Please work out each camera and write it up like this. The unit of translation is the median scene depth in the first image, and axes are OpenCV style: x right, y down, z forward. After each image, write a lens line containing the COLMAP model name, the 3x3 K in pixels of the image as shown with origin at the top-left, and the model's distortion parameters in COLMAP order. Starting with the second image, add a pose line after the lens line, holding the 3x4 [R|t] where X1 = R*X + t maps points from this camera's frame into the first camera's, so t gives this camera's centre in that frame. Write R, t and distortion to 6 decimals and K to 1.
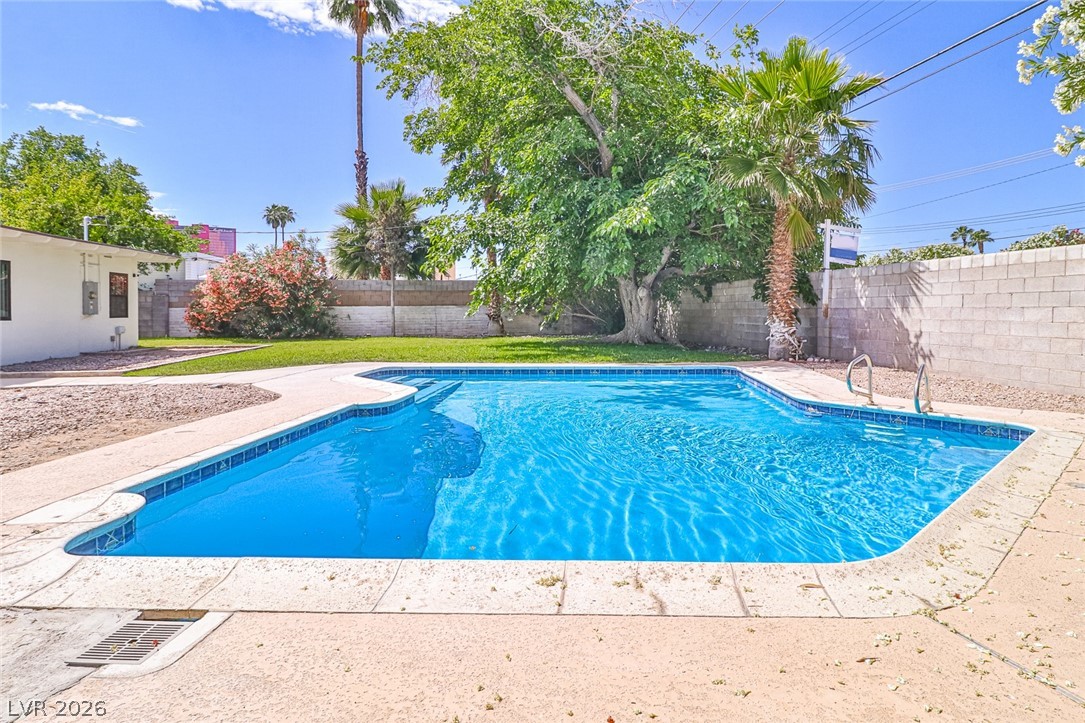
lens RADIAL K [[557.4, 0, 544.9], [0, 557.4, 343.4], [0, 0, 1]] dist [-0.000304, -0.000094]
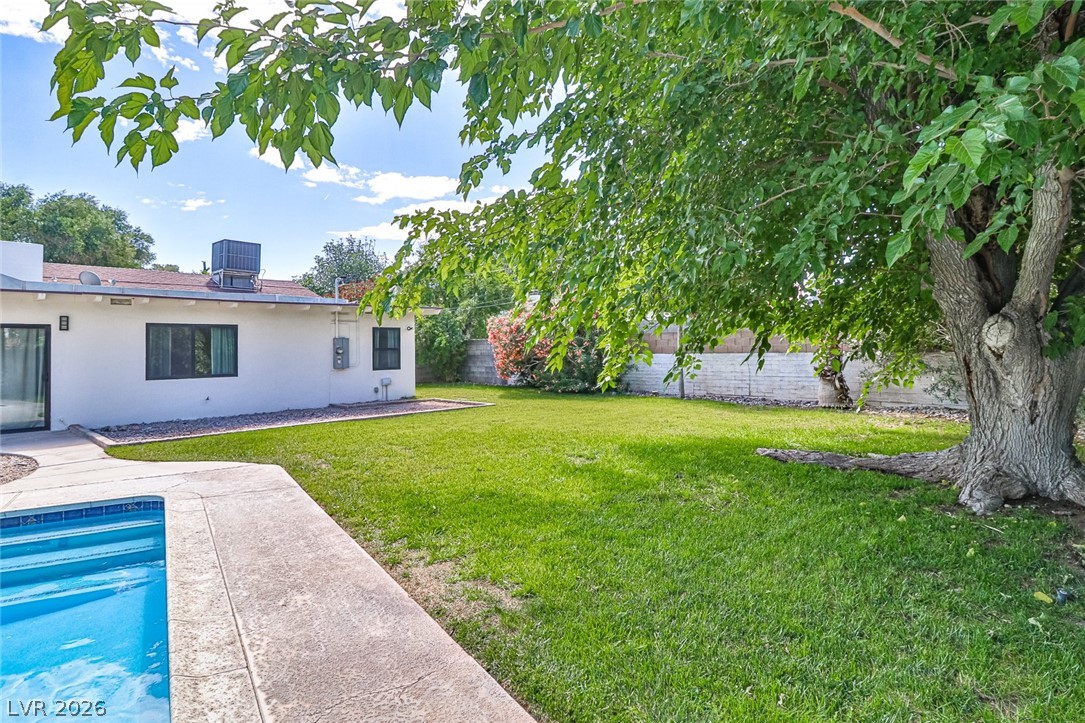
lens RADIAL K [[557.4, 0, 544.9], [0, 557.4, 343.4], [0, 0, 1]] dist [-0.000304, -0.000094]
pose [[0.616209, -0.012878, -0.787477, 0.242553], [-0.033469, 0.998535, -0.042519, -0.058926], [0.786871, 0.052557, 0.614876, 0.561207]]
